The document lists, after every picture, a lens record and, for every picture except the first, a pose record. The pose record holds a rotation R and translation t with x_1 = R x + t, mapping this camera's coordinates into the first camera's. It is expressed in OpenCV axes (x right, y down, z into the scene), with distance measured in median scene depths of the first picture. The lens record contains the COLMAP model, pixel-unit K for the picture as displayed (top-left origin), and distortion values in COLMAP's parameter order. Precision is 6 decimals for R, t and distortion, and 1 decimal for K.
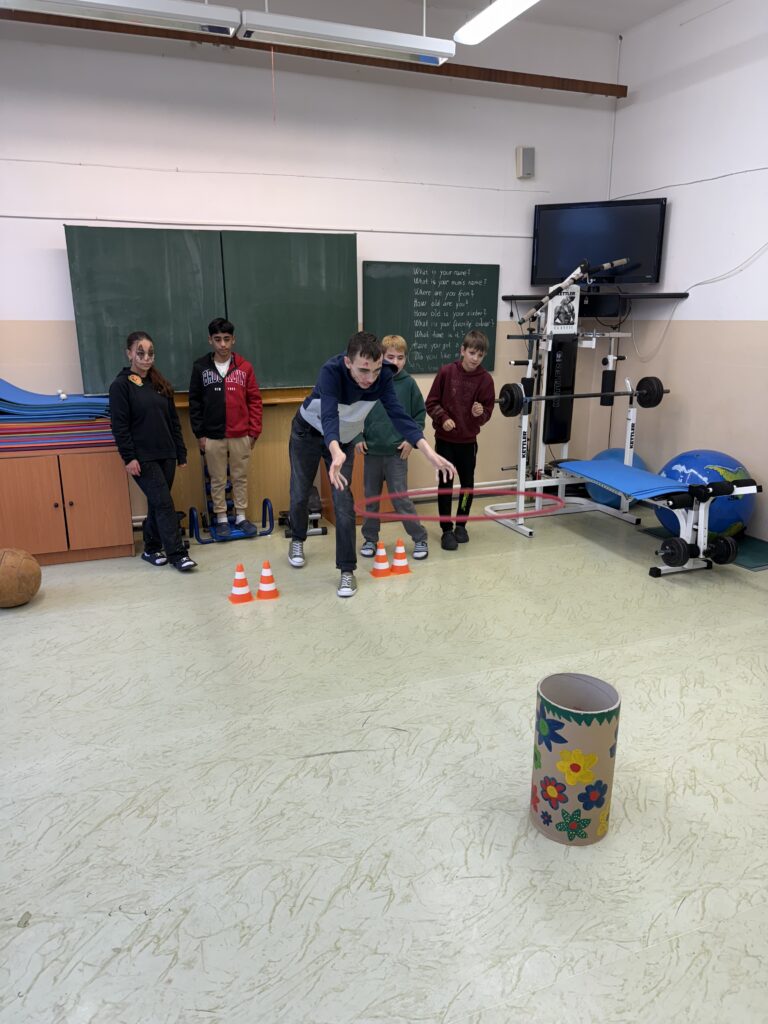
lens RADIAL K [[714.6, 0, 382.3], [0, 714.6, 510.3], [0, 0, 1]] dist [0.049937, -0.063319]
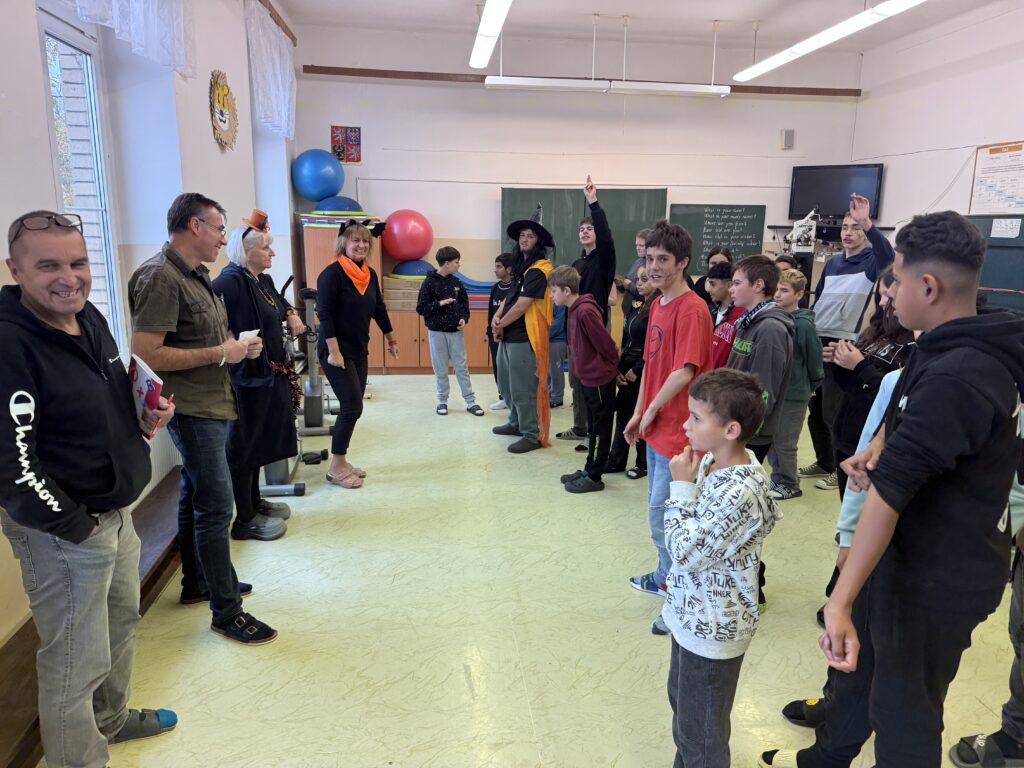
lens RADIAL K [[714.6, 0, 520.9], [0, 714.6, 377.0], [0, 0, 1]] dist [0.049937, -0.063319]
pose [[0.967288, 0.068801, -0.244174, 0.066966], [-0.082313, 0.995565, -0.045561, 0.136216], [0.239956, 0.064169, 0.968661, -0.602959]]
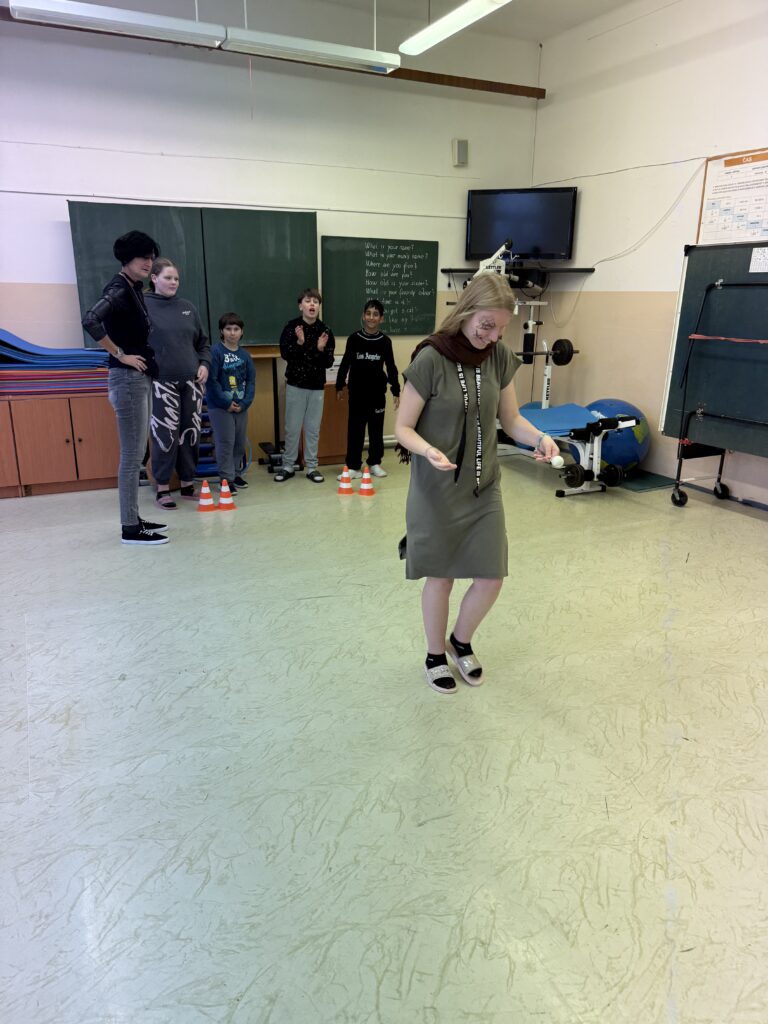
lens RADIAL K [[714.6, 0, 377.6], [0, 714.6, 516.5], [0, 0, 1]] dist [0.049937, -0.063319]
pose [[0.997450, -0.008867, 0.070811, -0.023760], [0.006002, 0.999158, 0.040576, 0.061033], [-0.071112, -0.040047, 0.996664, -0.188278]]
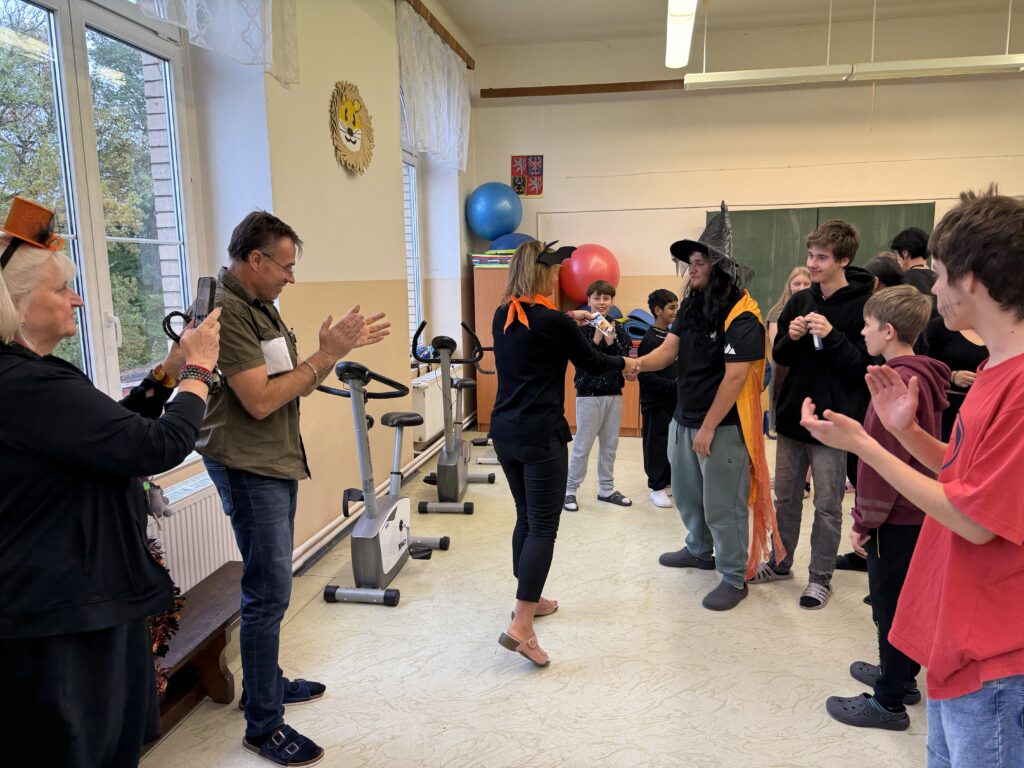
lens RADIAL K [[714.6, 0, 516.2], [0, 714.6, 389.3], [0, 0, 1]] dist [0.049937, -0.063319]
pose [[0.839387, 0.077792, -0.537938, 0.046005], [-0.129794, 0.989760, -0.059398, 0.089615], [0.527809, 0.119679, 0.840889, -0.348427]]
